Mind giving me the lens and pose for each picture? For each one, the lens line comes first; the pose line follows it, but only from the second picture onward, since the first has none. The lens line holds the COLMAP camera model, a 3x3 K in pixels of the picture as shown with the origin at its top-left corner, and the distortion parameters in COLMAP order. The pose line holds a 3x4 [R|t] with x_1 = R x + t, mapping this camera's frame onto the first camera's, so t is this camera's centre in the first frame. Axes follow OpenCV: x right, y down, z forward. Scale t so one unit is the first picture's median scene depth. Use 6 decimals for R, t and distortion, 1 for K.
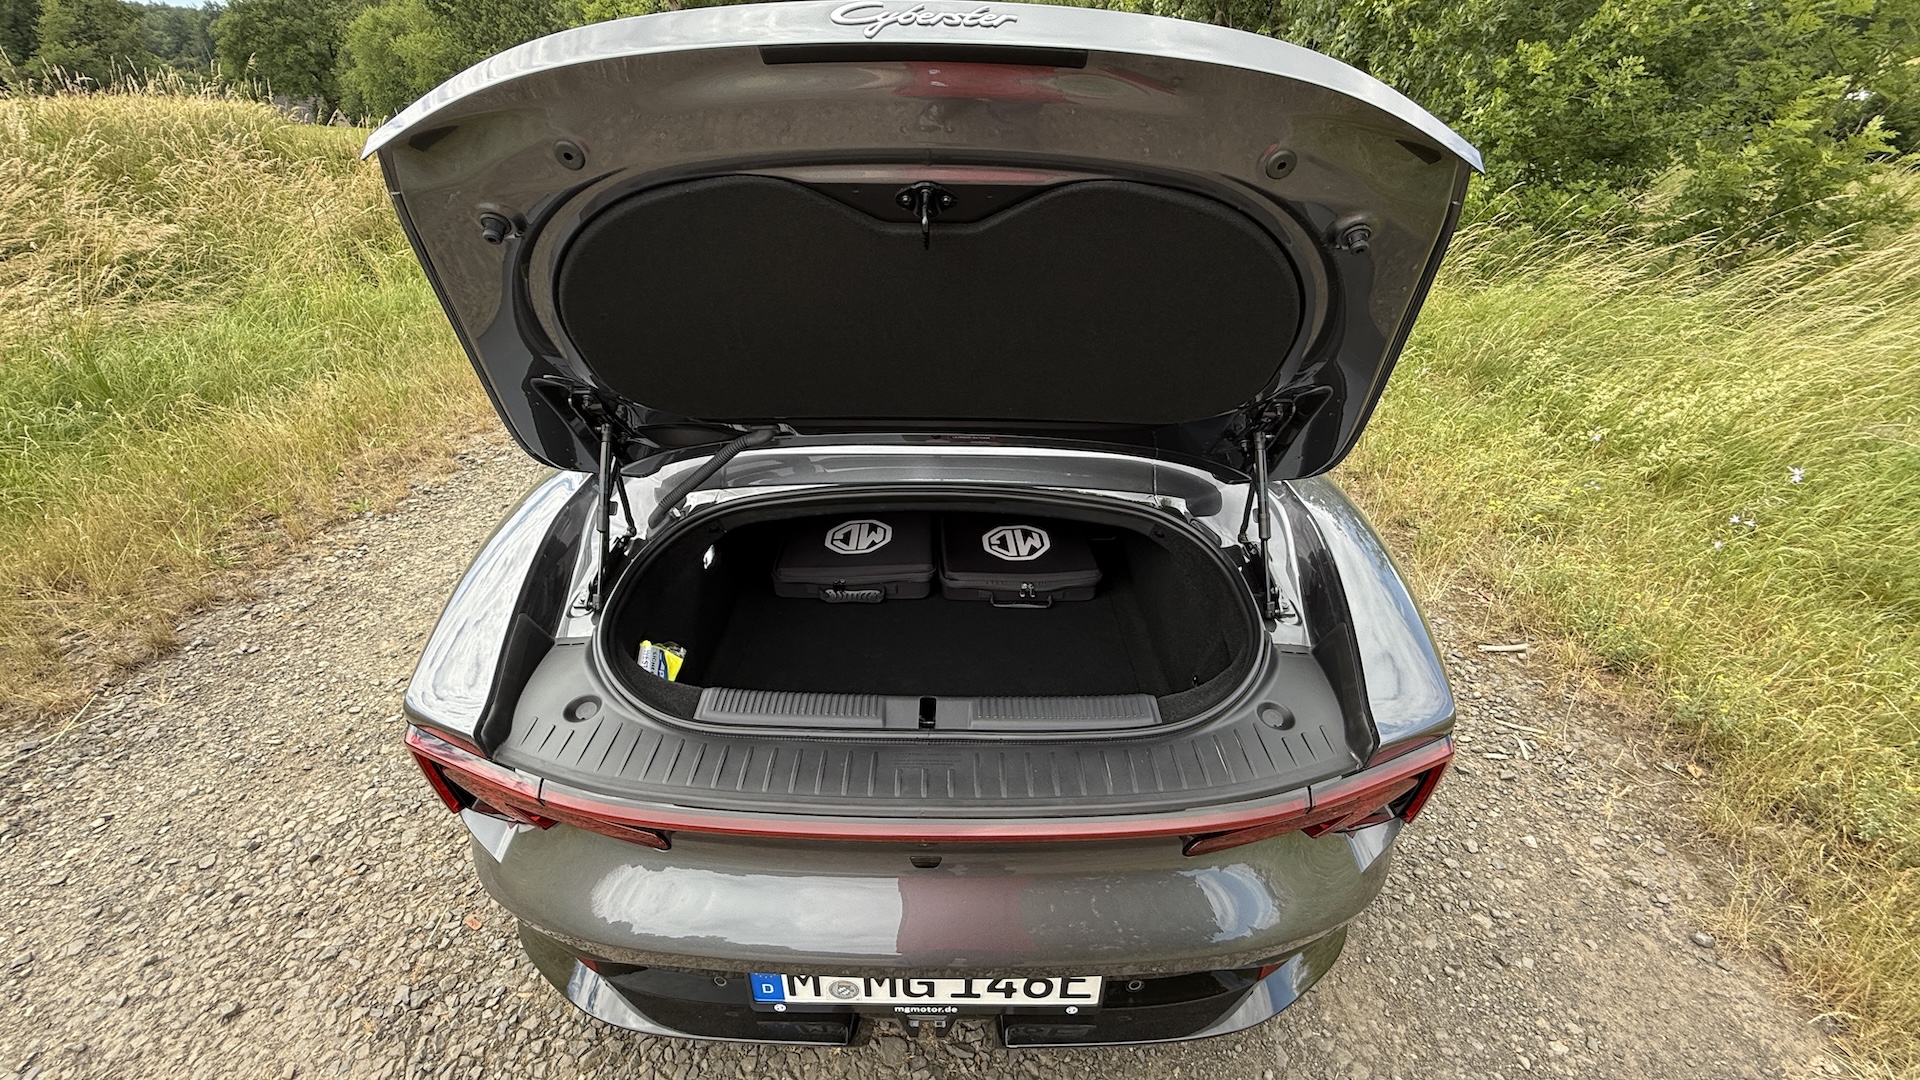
lens RADIAL K [[774.7, 0, 961.9], [0, 774.7, 536.2], [0, 0, 1]] dist [-0.002072, -0.000423]
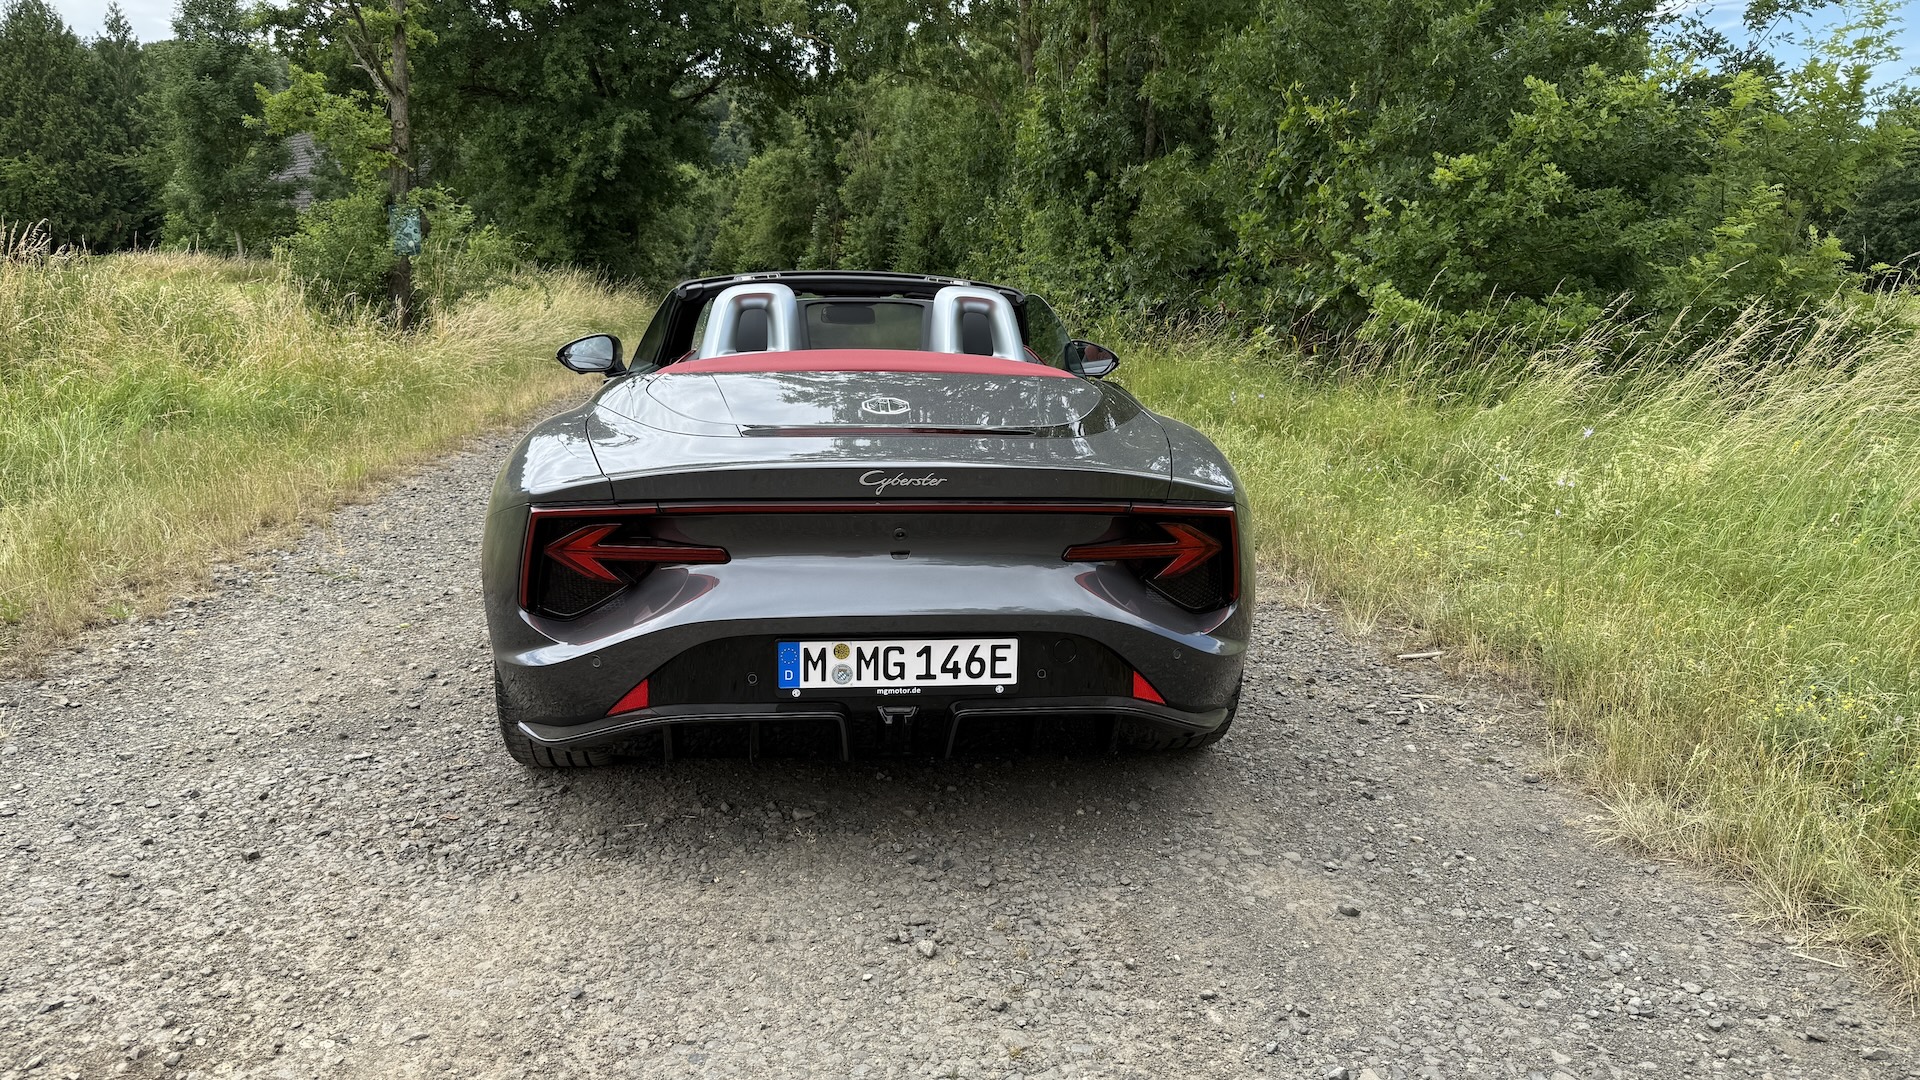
lens RADIAL K [[1349.4, 0, 944.6], [0, 1349.4, 551.5], [0, 0, 1]] dist [0.084477, -0.125453]
pose [[0.993298, -0.016100, 0.114457, -0.051904], [0.048312, 0.957429, -0.284597, 0.229583], [-0.105002, 0.288219, 0.951790, -0.311437]]
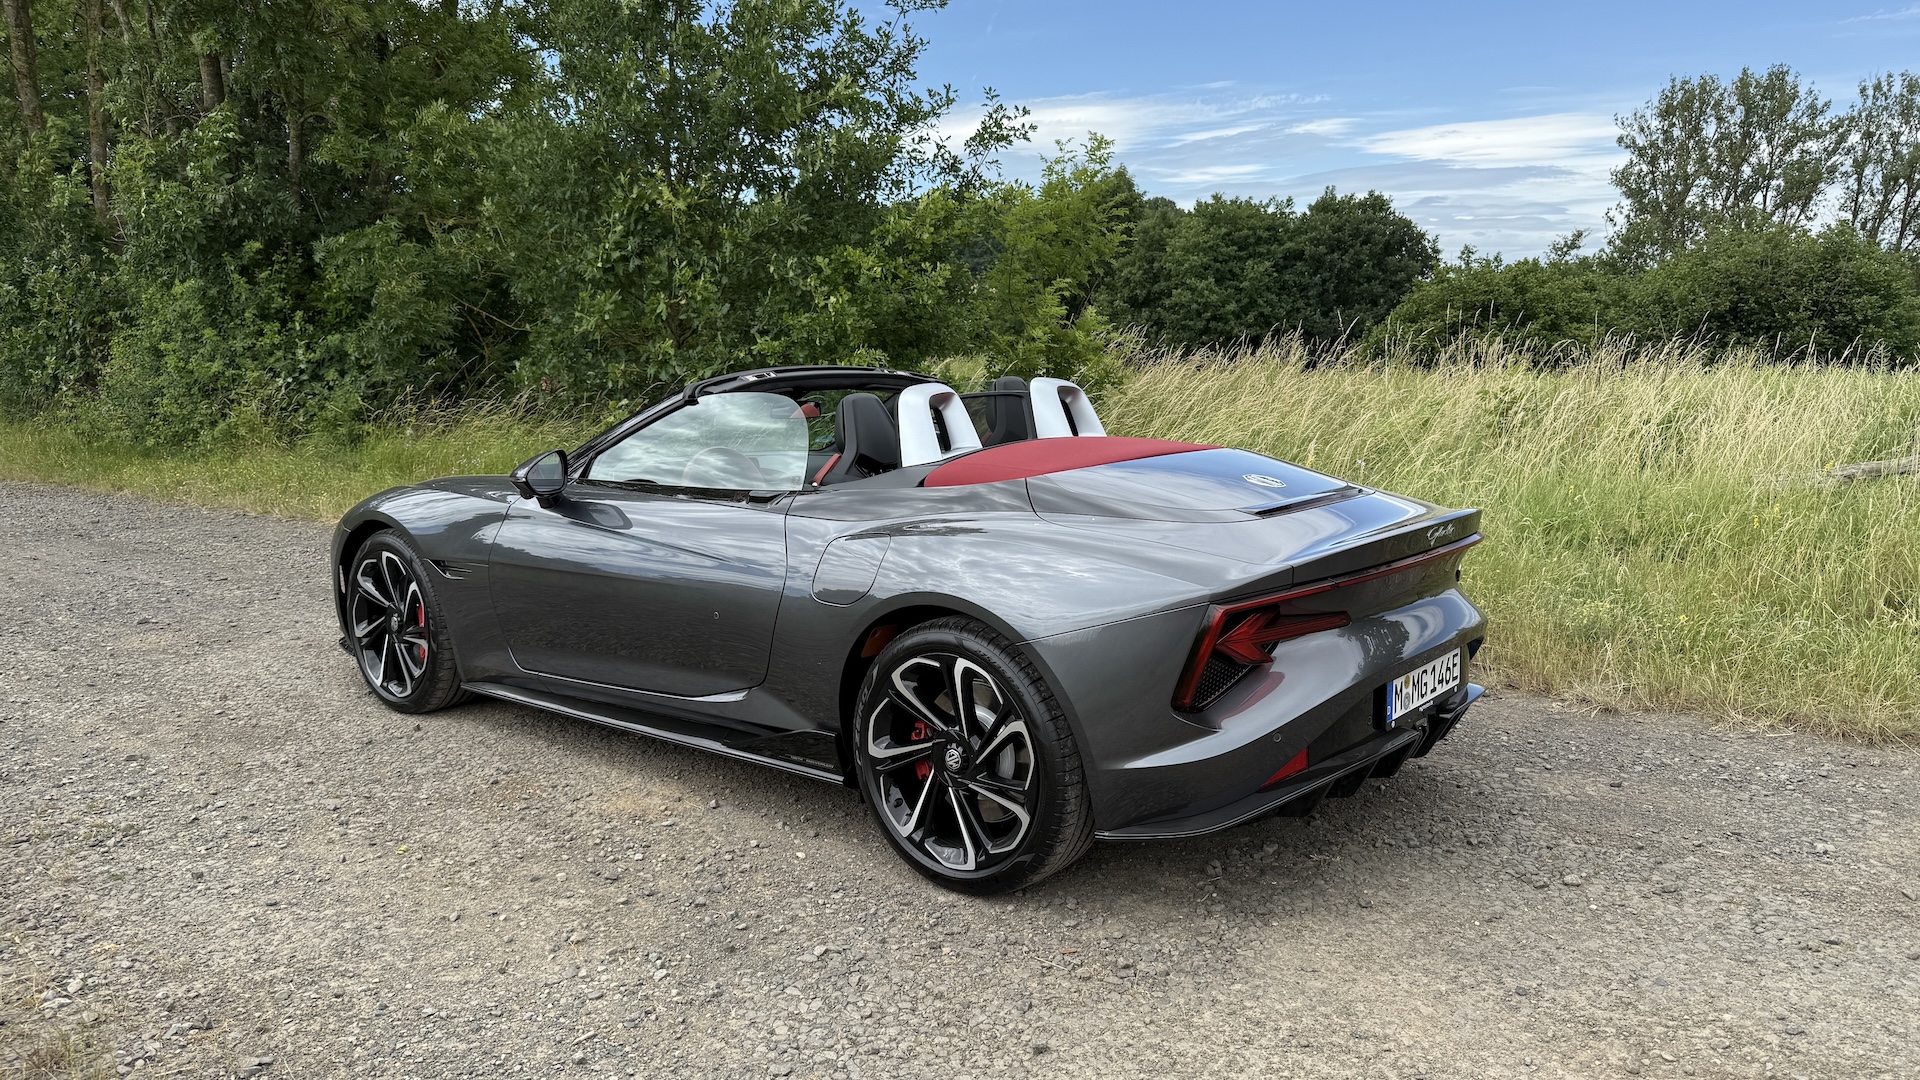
lens RADIAL K [[1368.9, 0, 970.3], [0, 1368.9, 525.9], [0, 0, 1]] dist [0.045711, -0.059120]
pose [[0.627913, -0.118246, 0.769249, -0.646877], [0.383054, 0.907343, -0.173201, 0.081912], [-0.677492, 0.403419, 0.615027, -0.081063]]
